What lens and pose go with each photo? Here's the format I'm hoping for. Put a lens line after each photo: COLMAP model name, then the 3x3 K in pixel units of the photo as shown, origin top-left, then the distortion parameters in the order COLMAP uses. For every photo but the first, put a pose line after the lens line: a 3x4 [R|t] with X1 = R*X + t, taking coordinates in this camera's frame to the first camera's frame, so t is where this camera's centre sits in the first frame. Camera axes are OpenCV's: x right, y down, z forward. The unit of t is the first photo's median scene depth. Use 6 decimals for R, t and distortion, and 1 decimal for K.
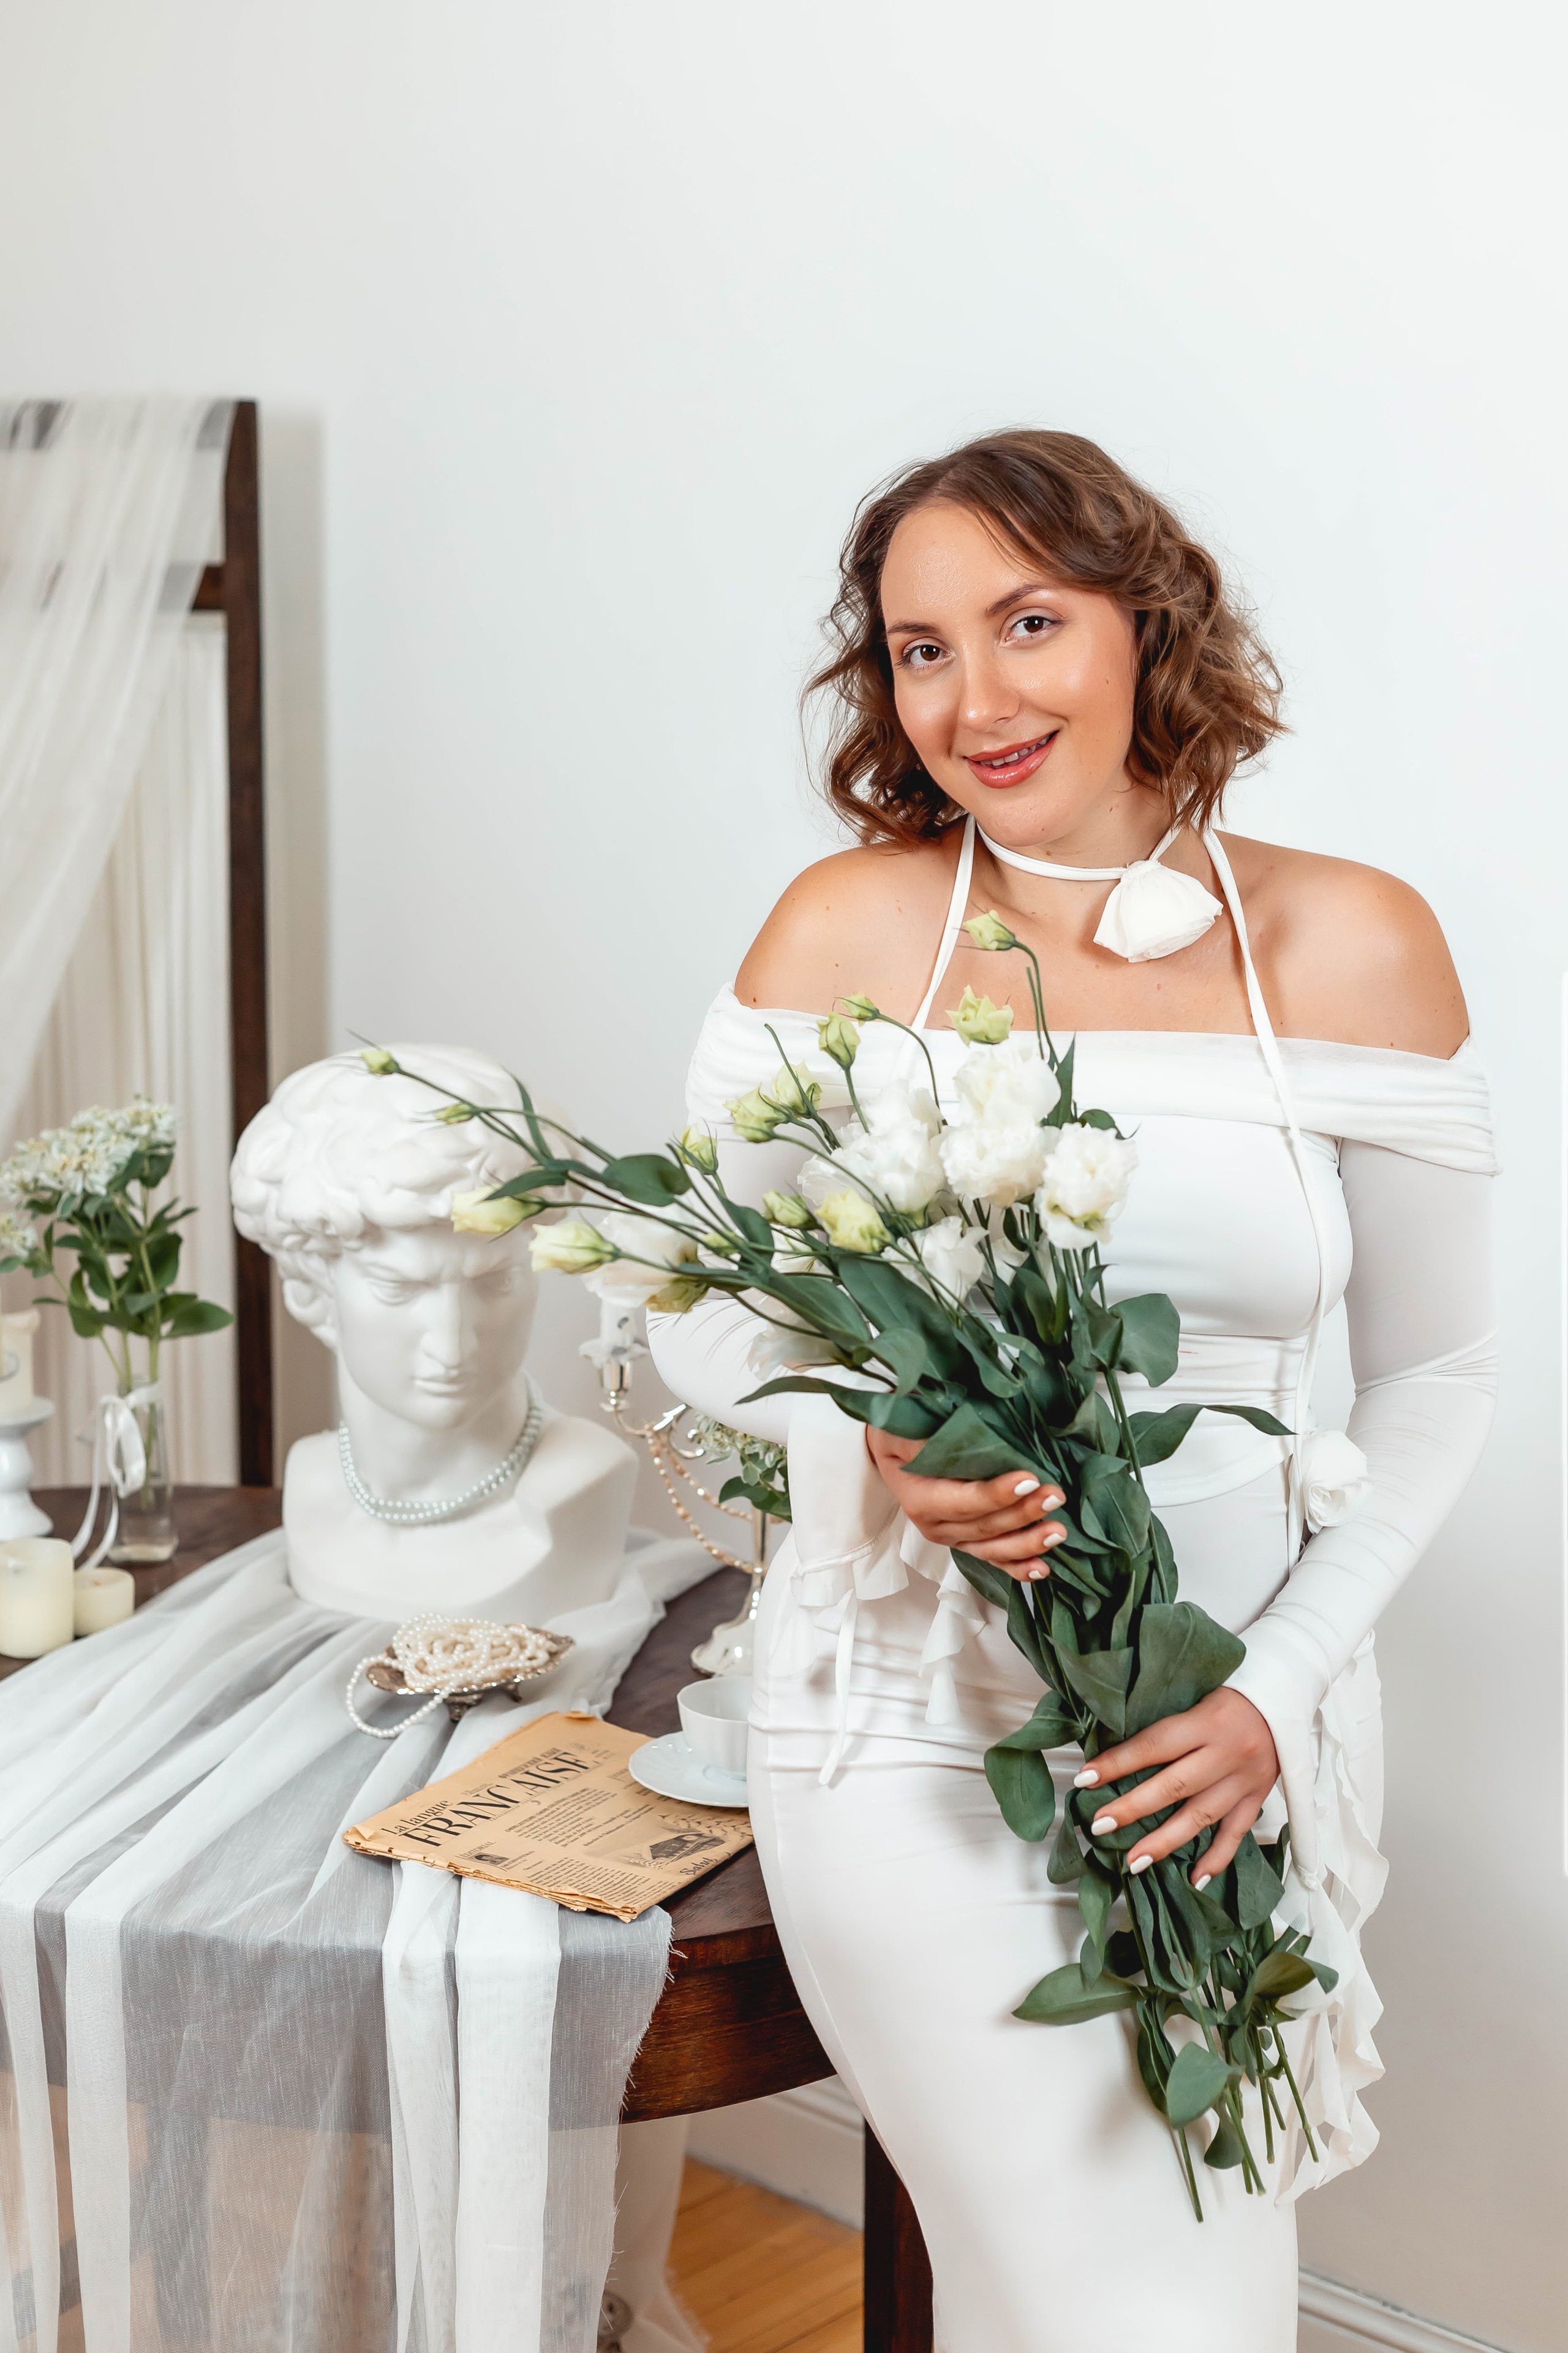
lens RADIAL K [[3451.0, 0, 784.0], [0, 3451.0, 1176.5], [0, 0, 1]] dist [0.223452, -2.210130]
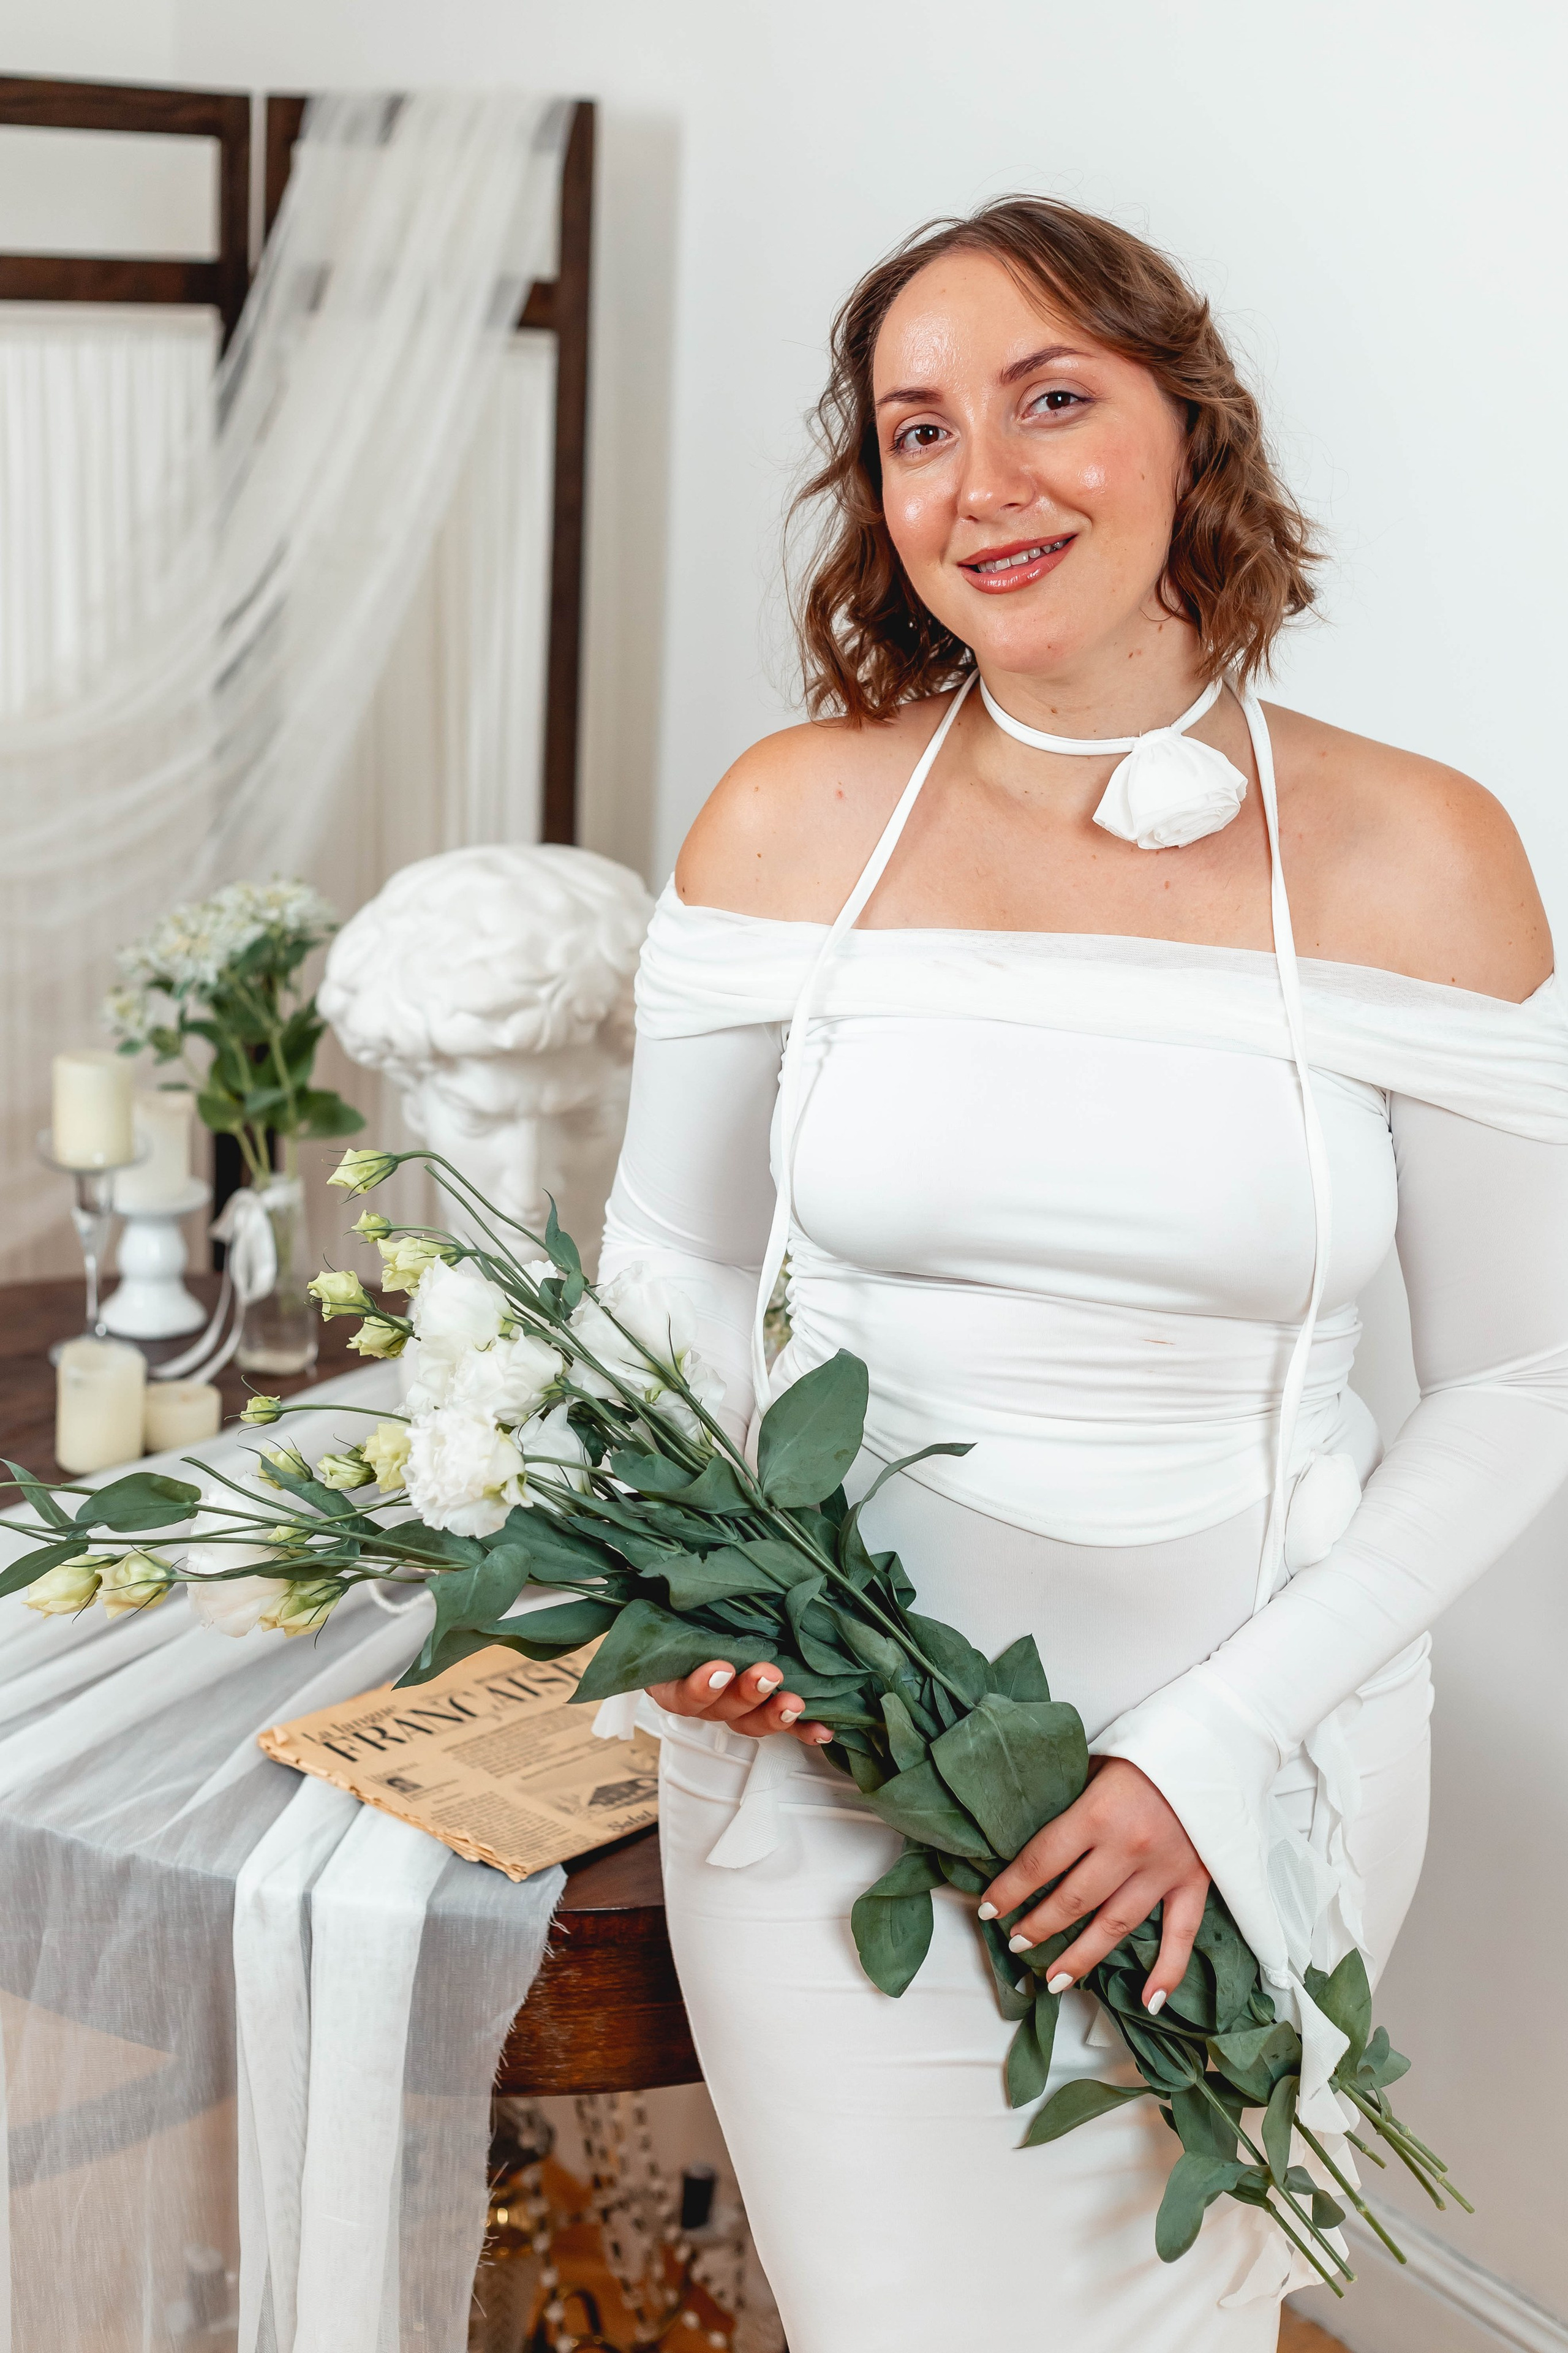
lens RADIAL K [[3436.5, 0, 784.0], [0, 3436.5, 1176.5], [0, 0, 1]] dist [-0.033651, -0.009677]
pose [[0.970868, 0.095283, -0.219855, 0.199165], [-0.074265, 0.992011, 0.101976, -0.060531], [0.227816, -0.082678, 0.970188, 0.176824]]
